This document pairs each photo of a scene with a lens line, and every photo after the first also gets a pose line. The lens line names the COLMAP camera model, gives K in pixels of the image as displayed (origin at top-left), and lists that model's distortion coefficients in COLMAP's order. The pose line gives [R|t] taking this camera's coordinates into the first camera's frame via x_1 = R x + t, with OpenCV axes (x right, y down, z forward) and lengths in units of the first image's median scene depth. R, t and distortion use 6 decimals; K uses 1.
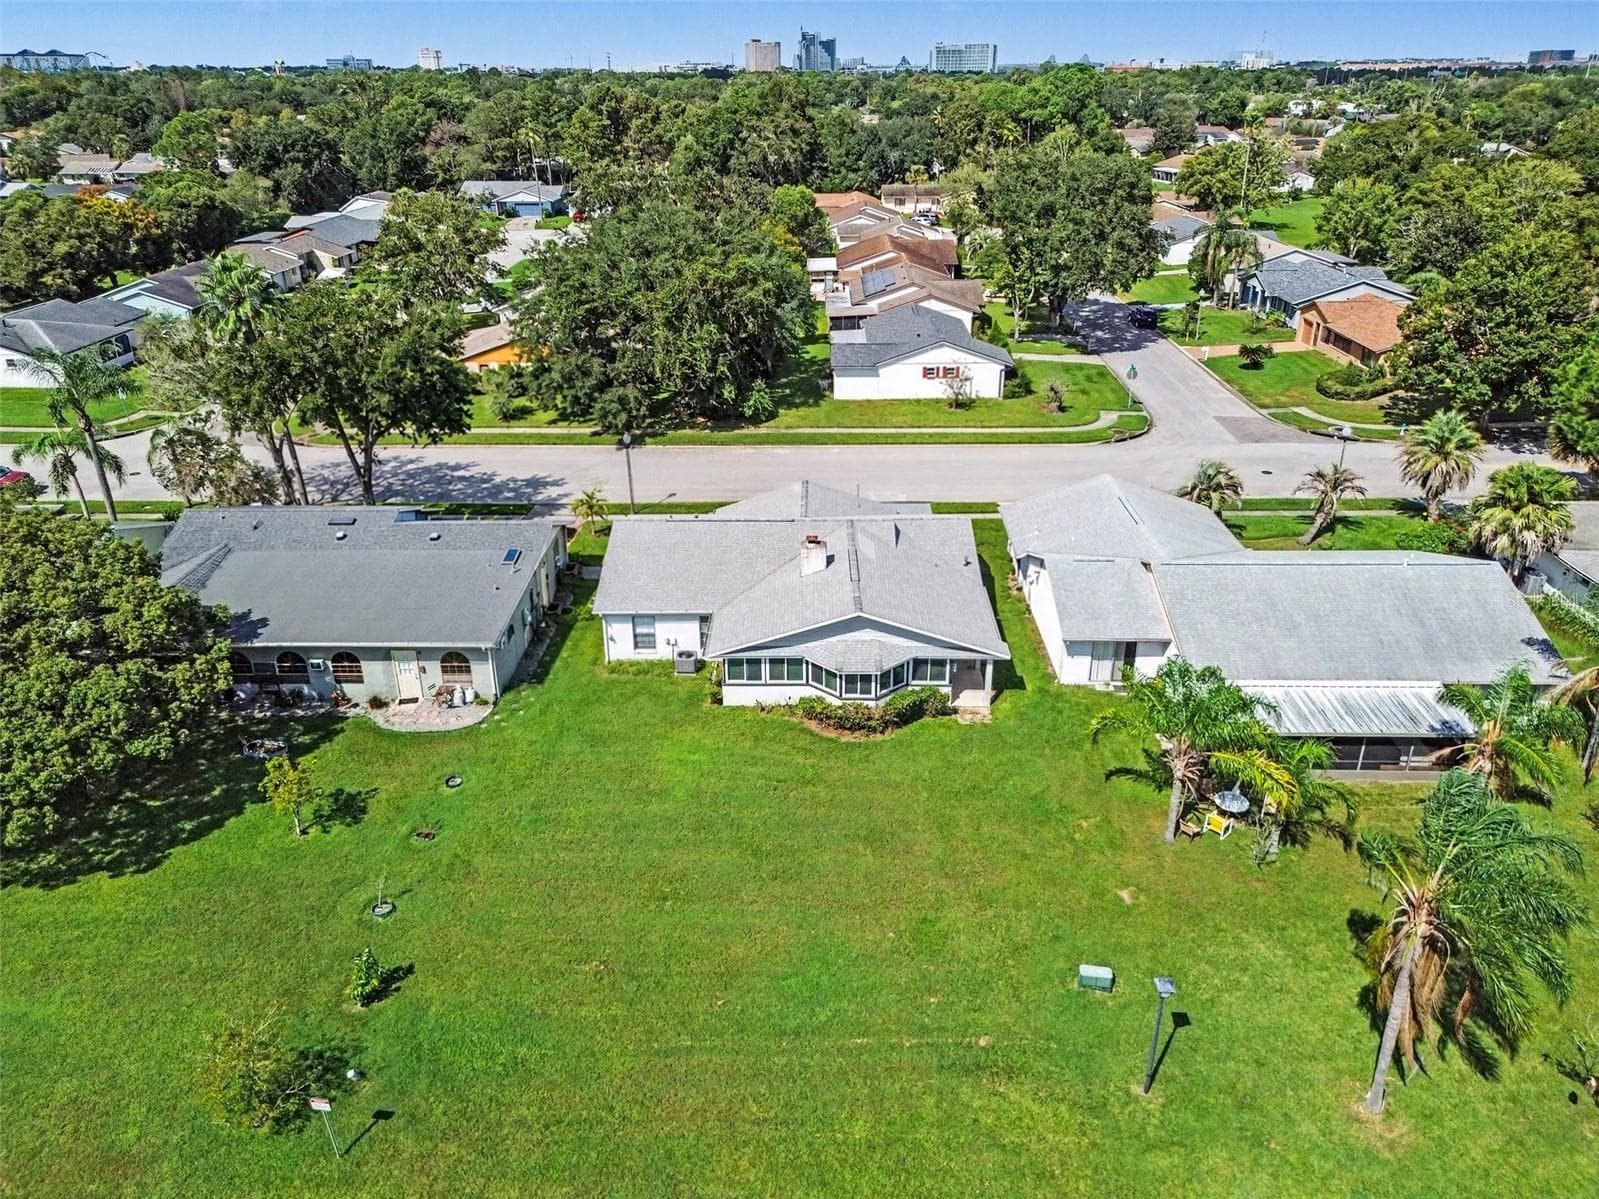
lens RADIAL K [[1128.9, 0, 807.7], [0, 1128.9, 597.5], [0, 0, 1]] dist [0.037607, -0.027124]
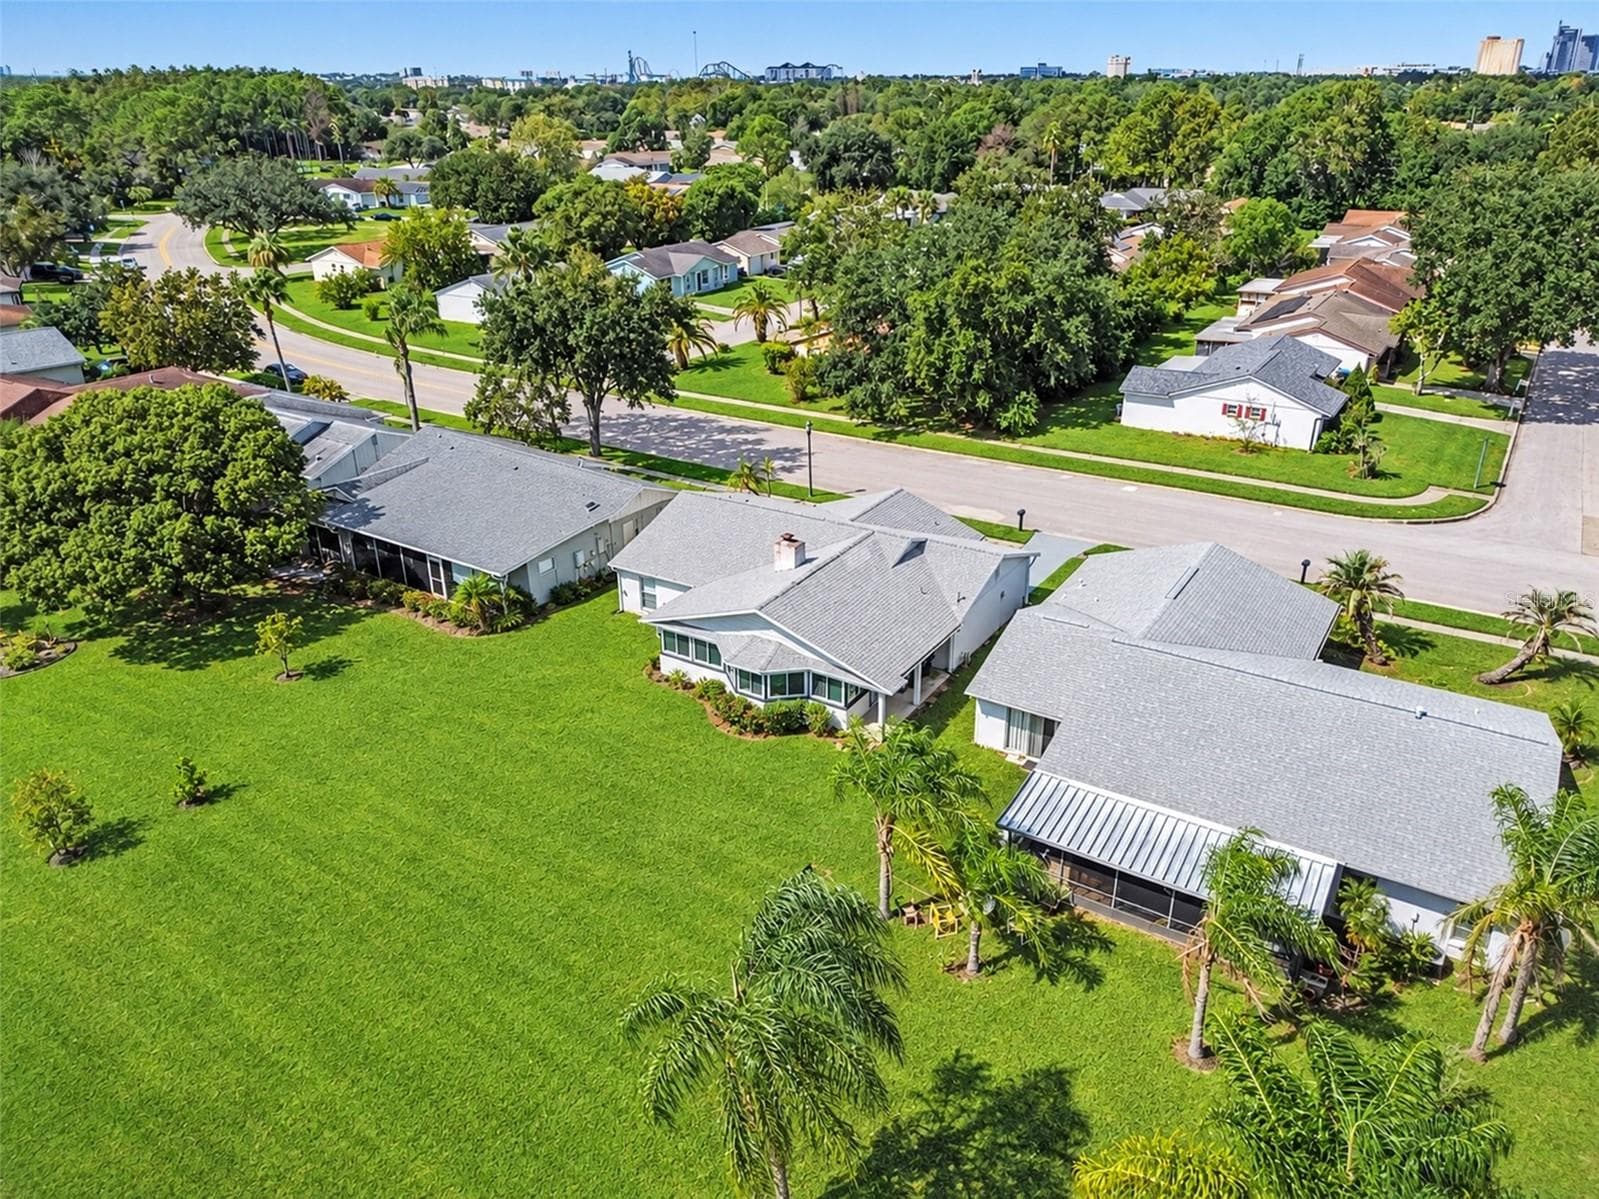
lens RADIAL K [[1128.9, 0, 807.7], [0, 1128.9, 597.5], [0, 0, 1]] dist [0.037607, -0.027124]
pose [[0.851672, 0.214917, -0.477981, 0.294805], [-0.216823, 0.974826, 0.051977, -0.031826], [0.477120, 0.059370, 0.876831, 0.074294]]
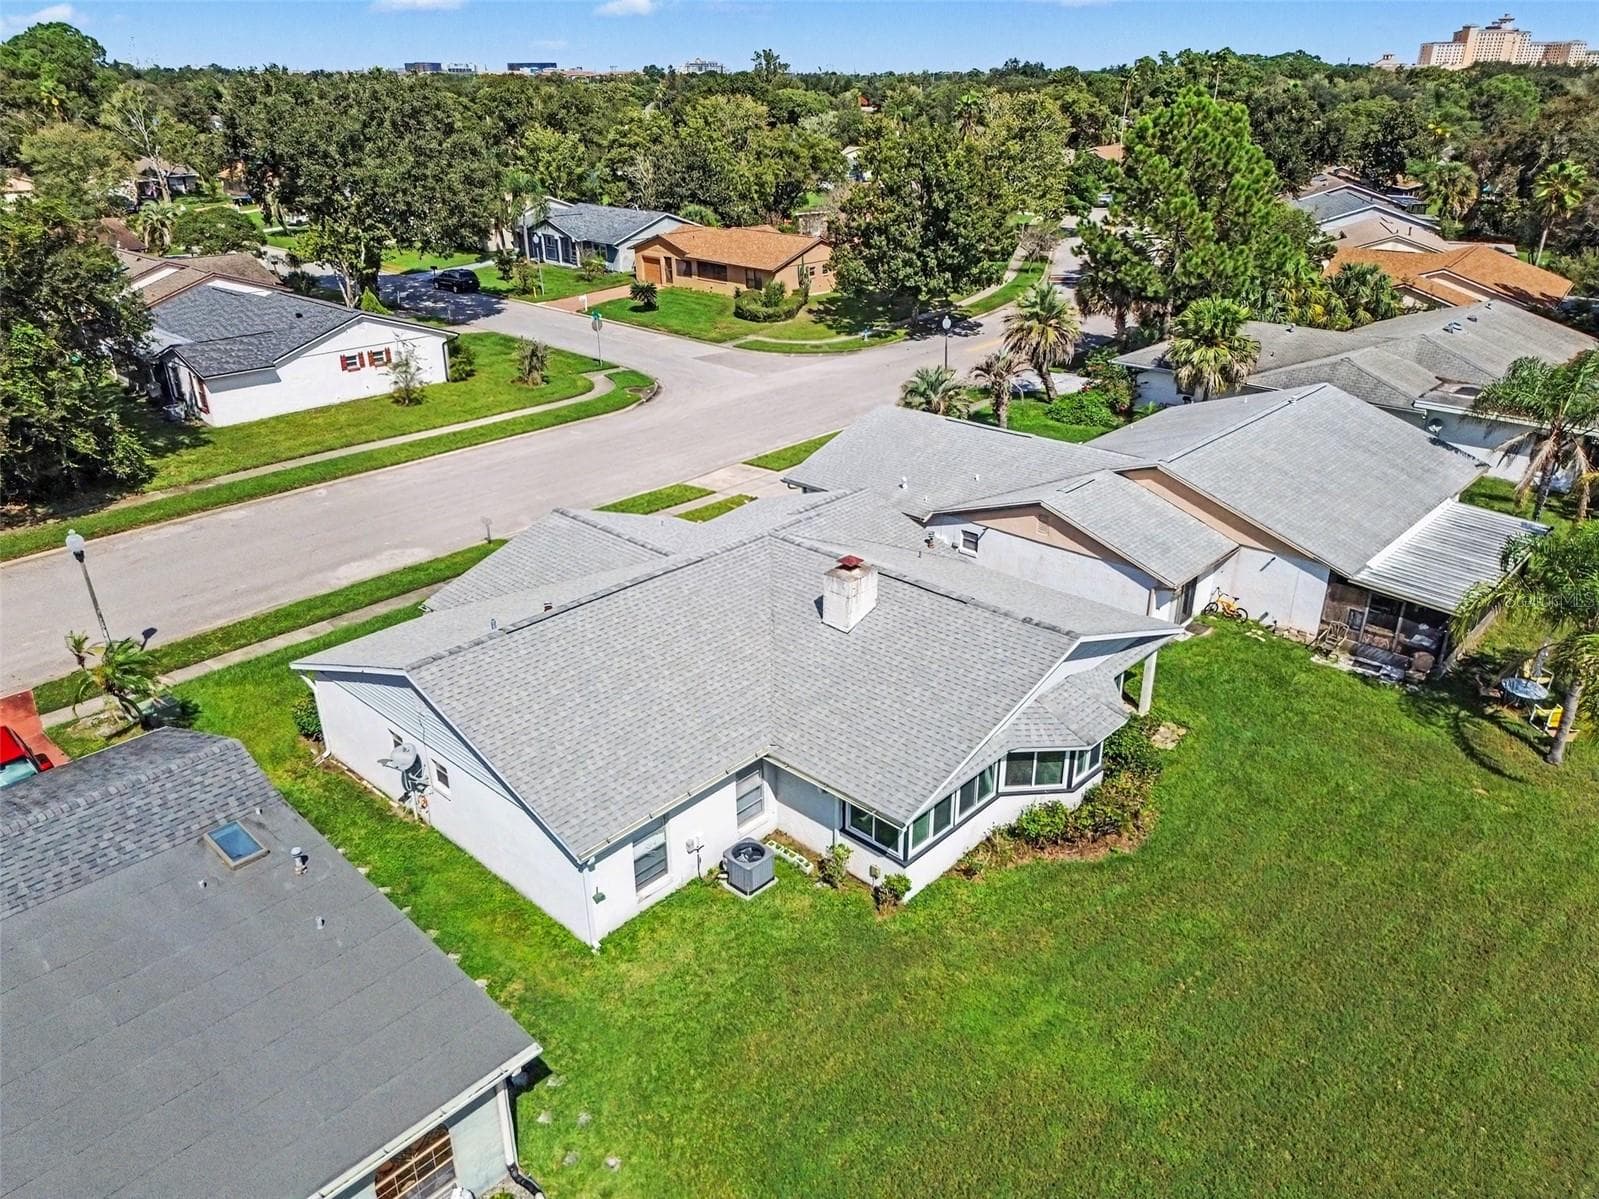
lens RADIAL K [[1128.9, 0, 807.7], [0, 1128.9, 597.5], [0, 0, 1]] dist [0.037607, -0.027124]
pose [[0.670209, -0.303188, 0.677419, -0.227804], [0.309595, 0.943755, 0.116090, -0.060421], [-0.674515, 0.131921, 0.726379, 0.341911]]
